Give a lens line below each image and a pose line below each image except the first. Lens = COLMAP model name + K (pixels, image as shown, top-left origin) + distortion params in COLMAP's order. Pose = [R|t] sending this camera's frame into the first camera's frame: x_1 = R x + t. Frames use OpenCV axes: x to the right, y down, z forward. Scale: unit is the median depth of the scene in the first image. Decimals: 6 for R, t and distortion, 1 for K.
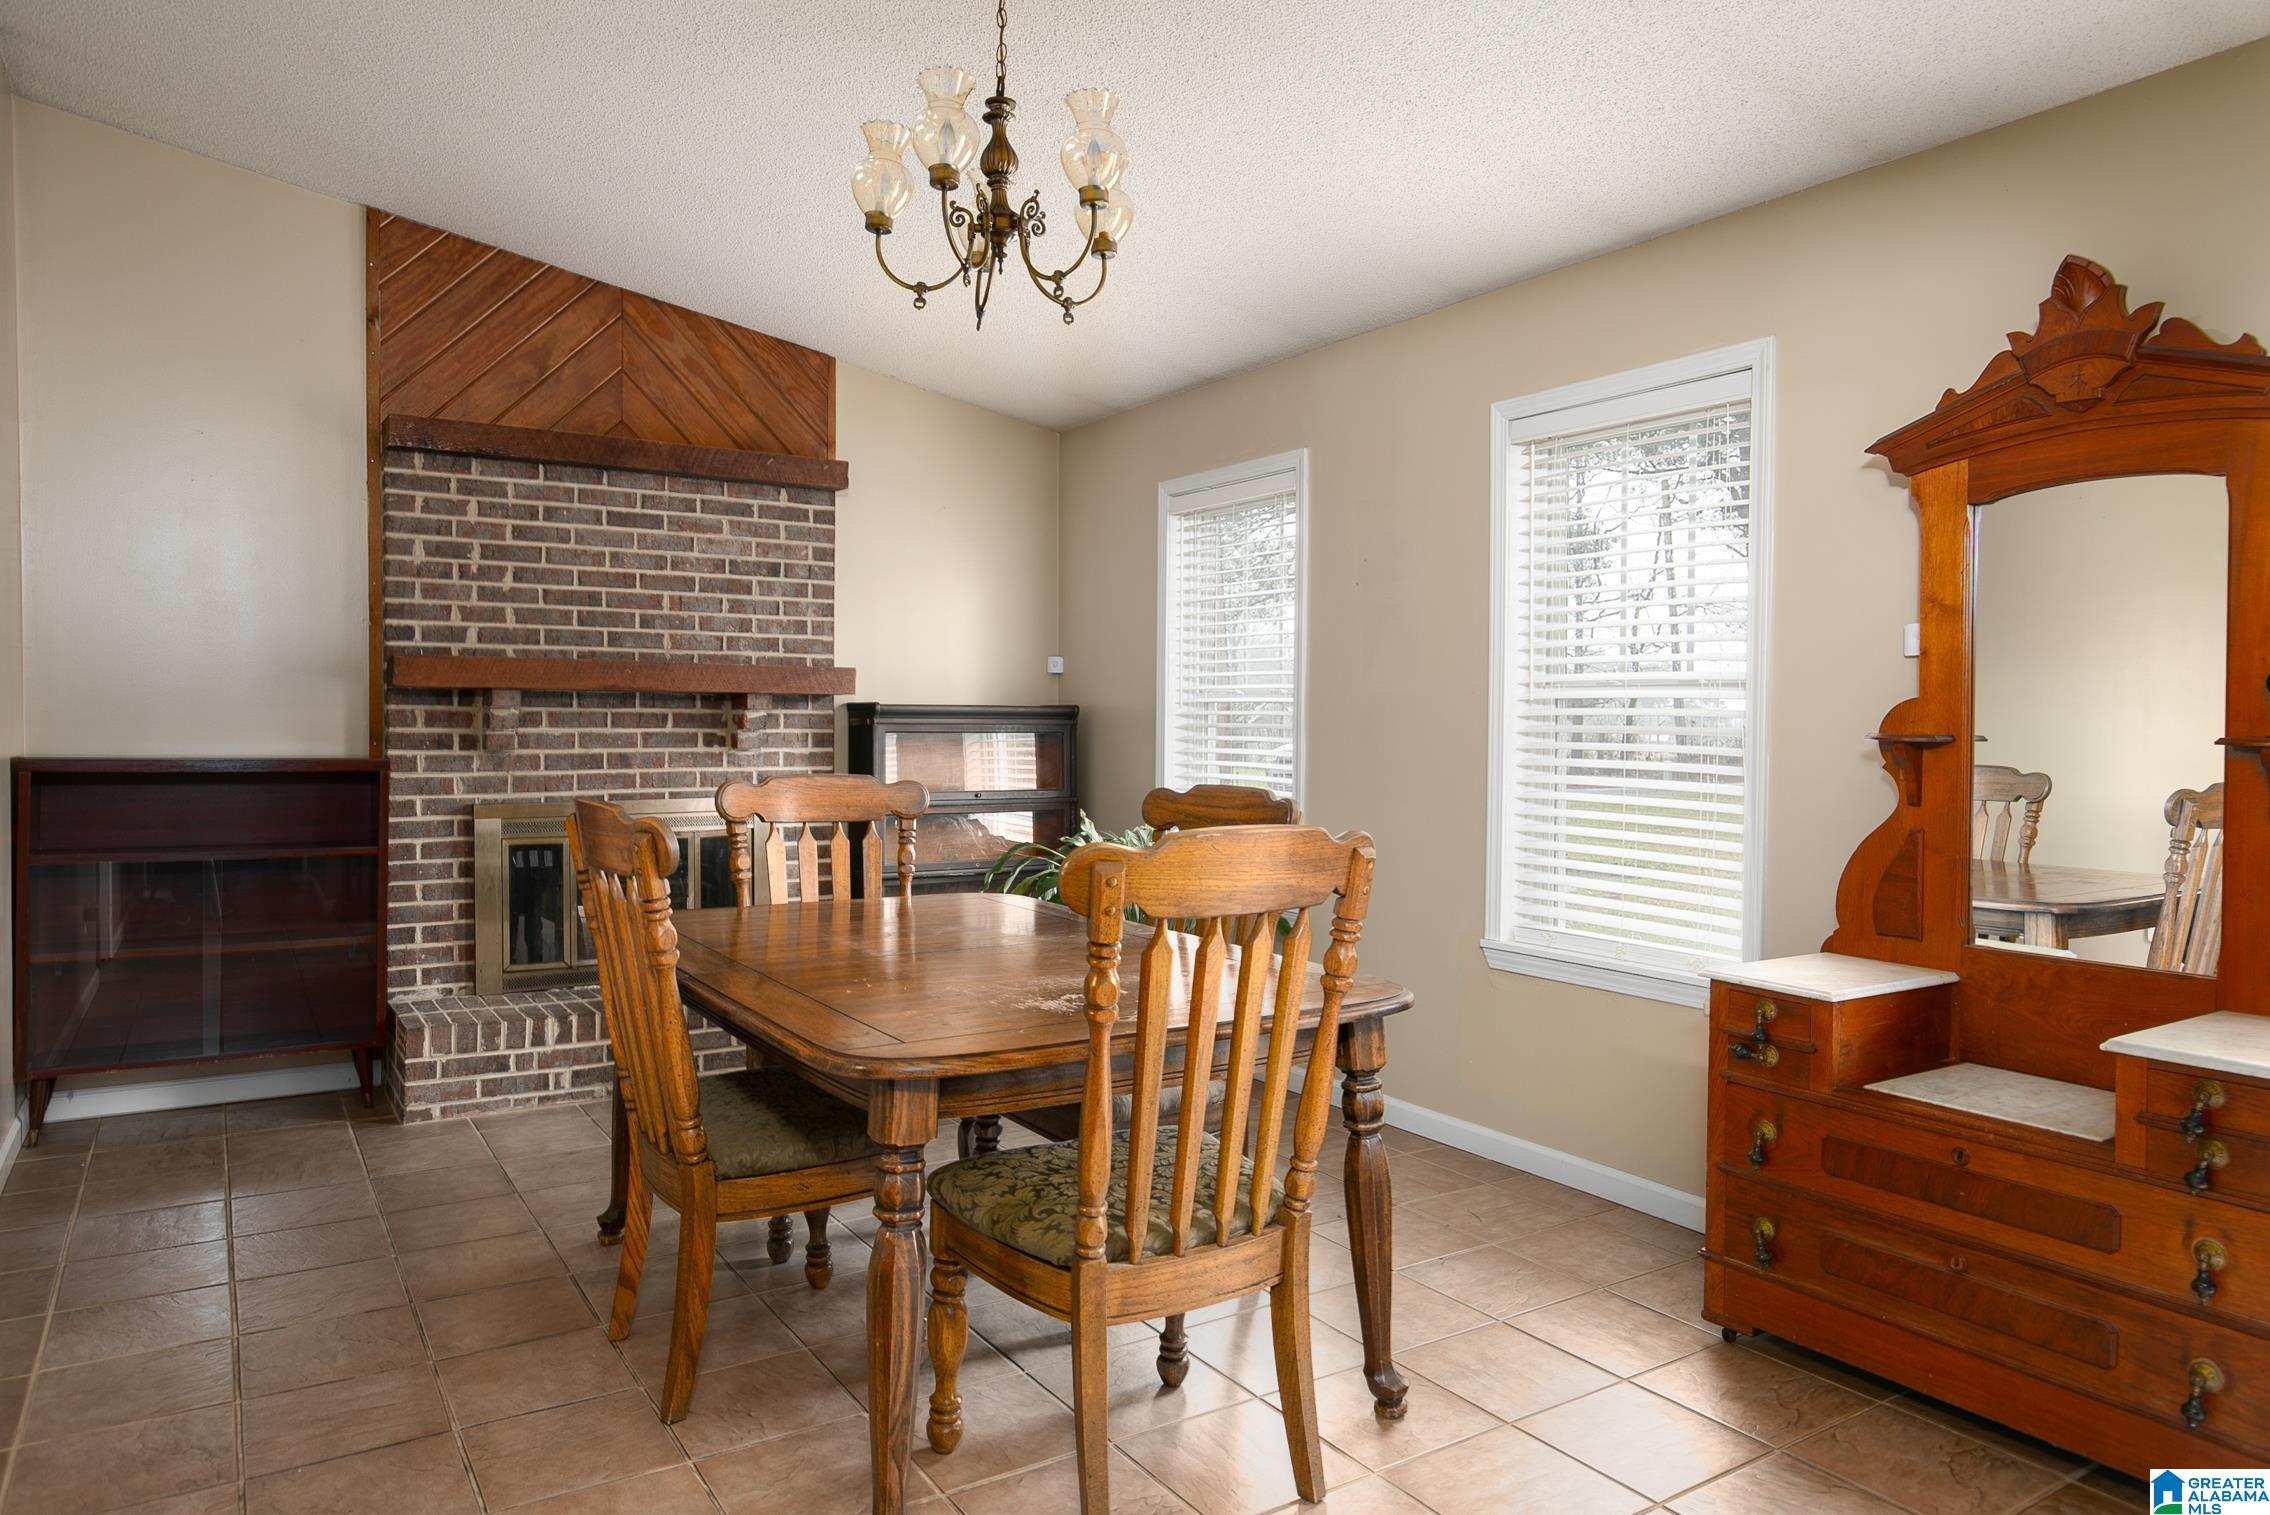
lens RADIAL K [[1430.2, 0, 1127.8], [0, 1430.2, 762.0], [0, 0, 1]] dist [-0.002485, 0.000199]
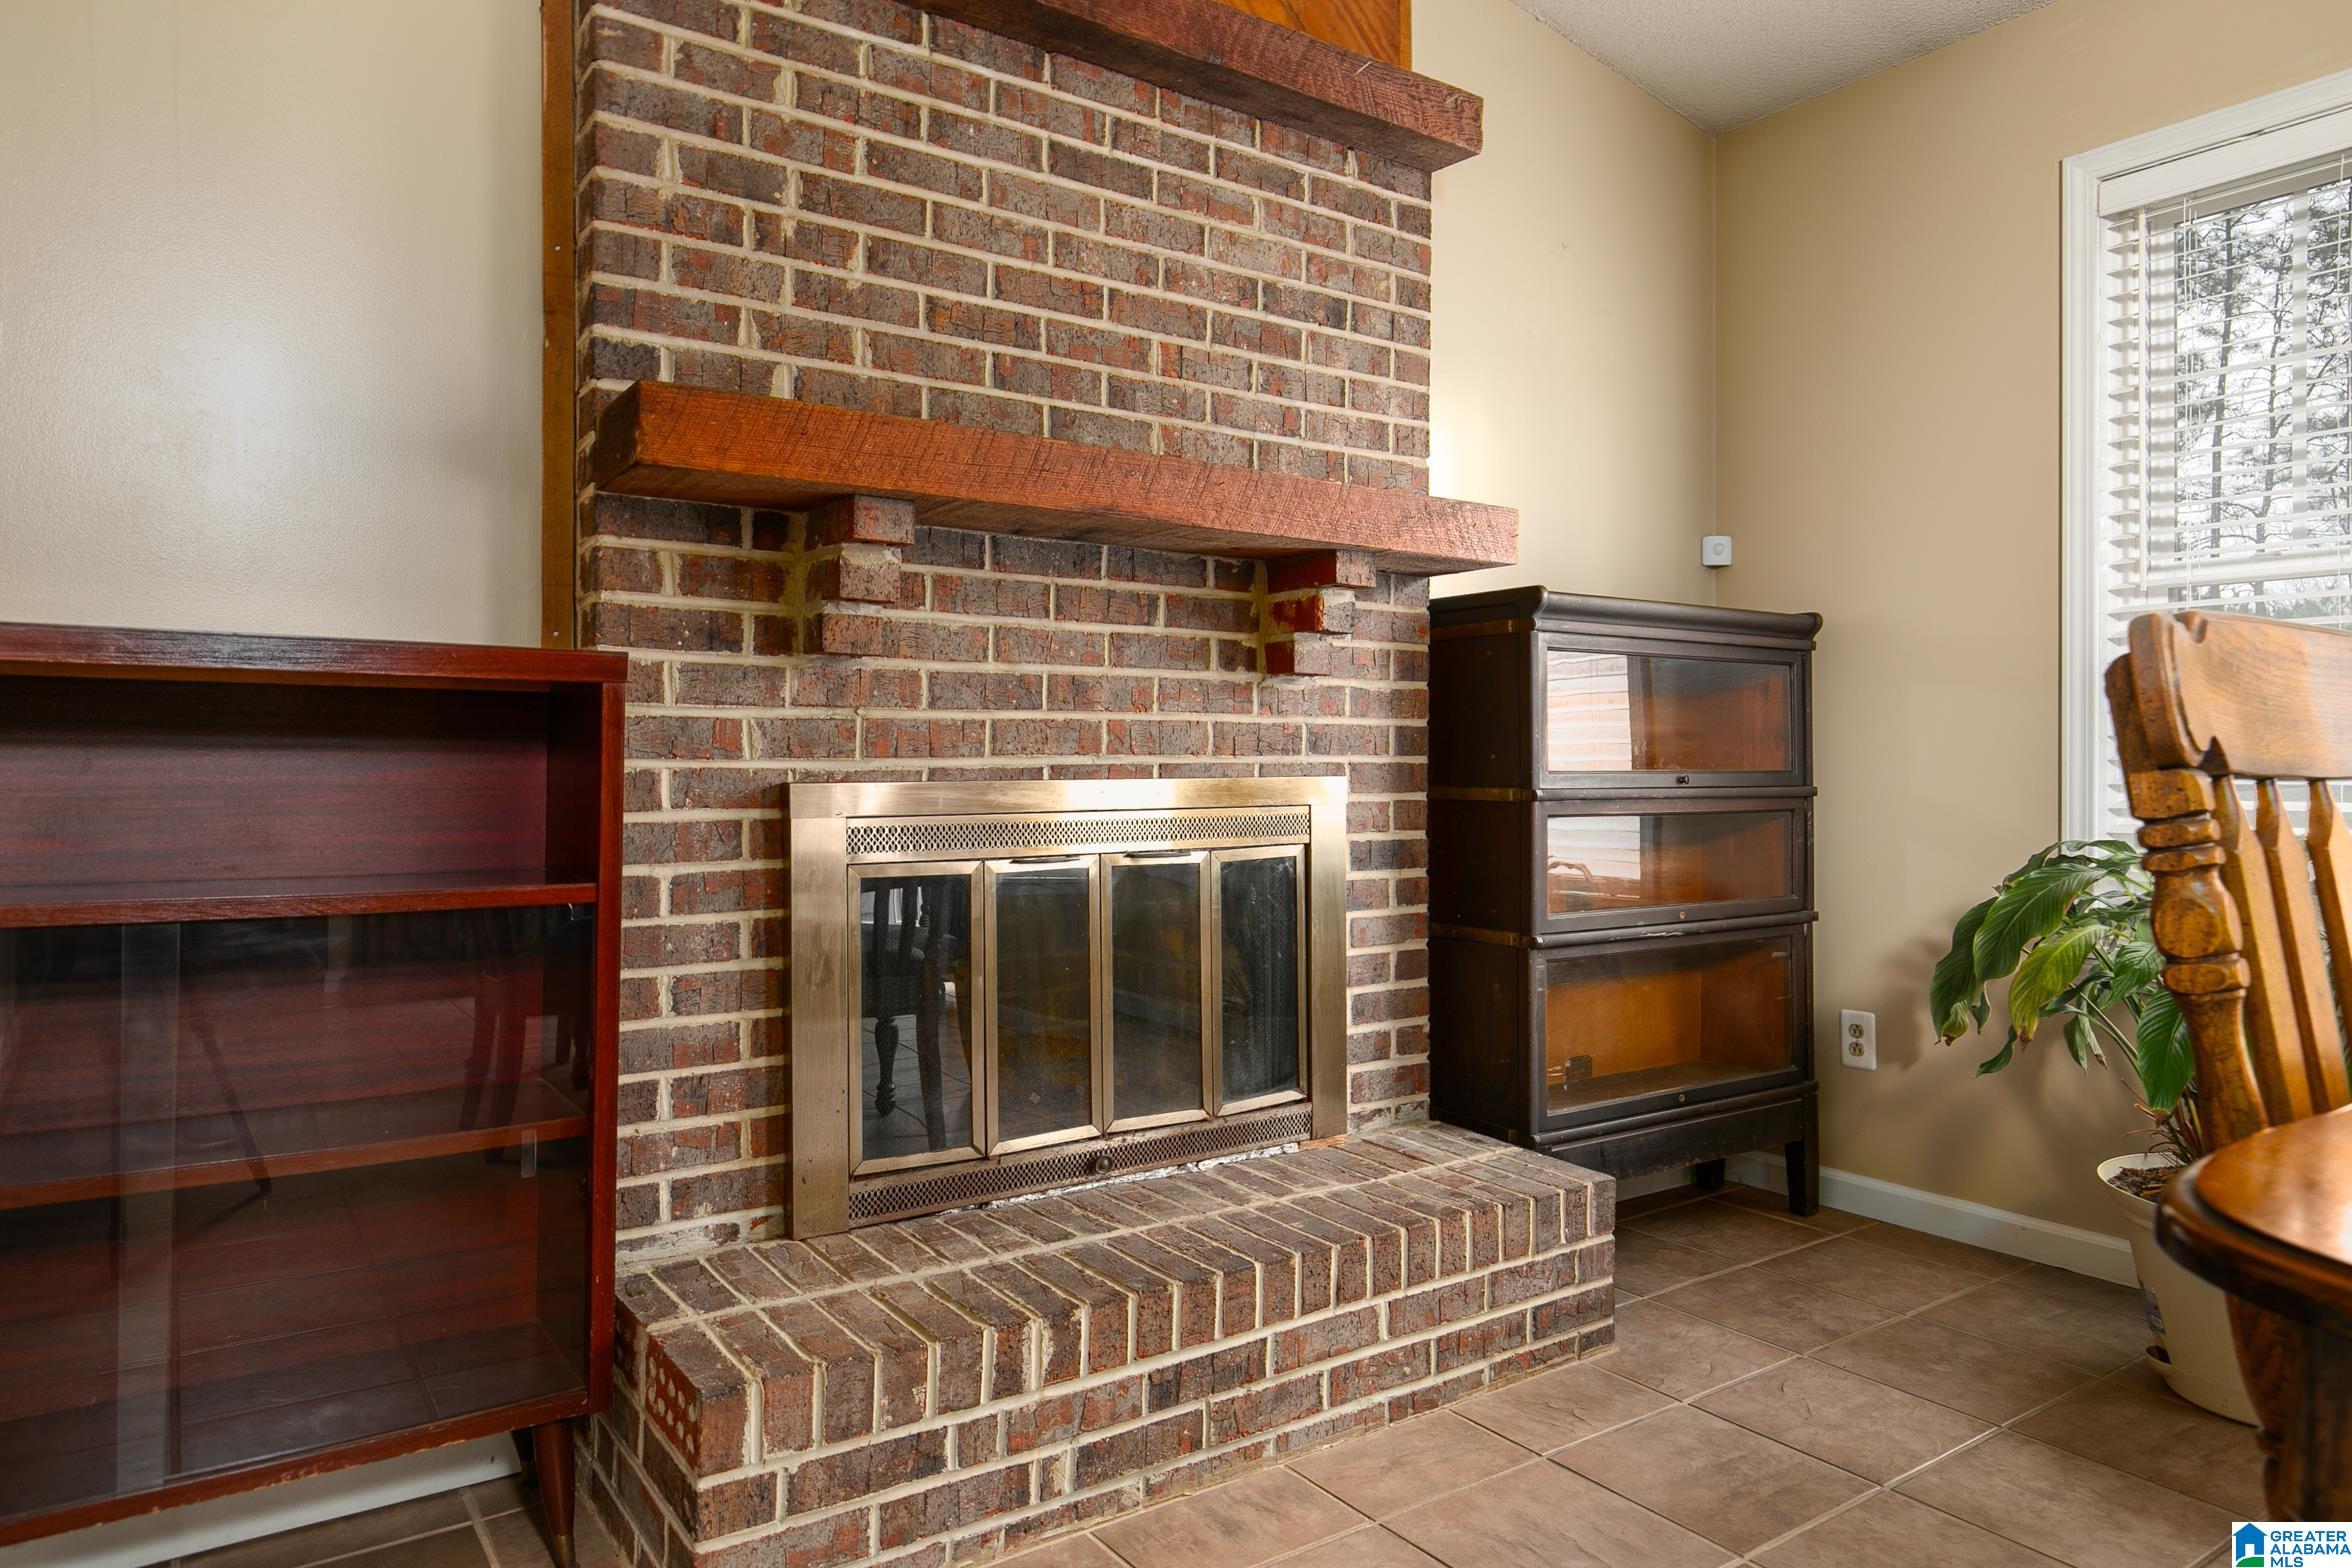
lens RADIAL K [[1481.9, 0, 1184.1], [0, 1481.9, 768.3], [0, 0, 1]] dist [-0.002485, 0.000199]
pose [[0.999416, -0.004607, 0.033867, -0.355661], [0.005293, 0.999782, -0.020189, 0.034772], [-0.033767, 0.020356, 0.999222, 0.559689]]
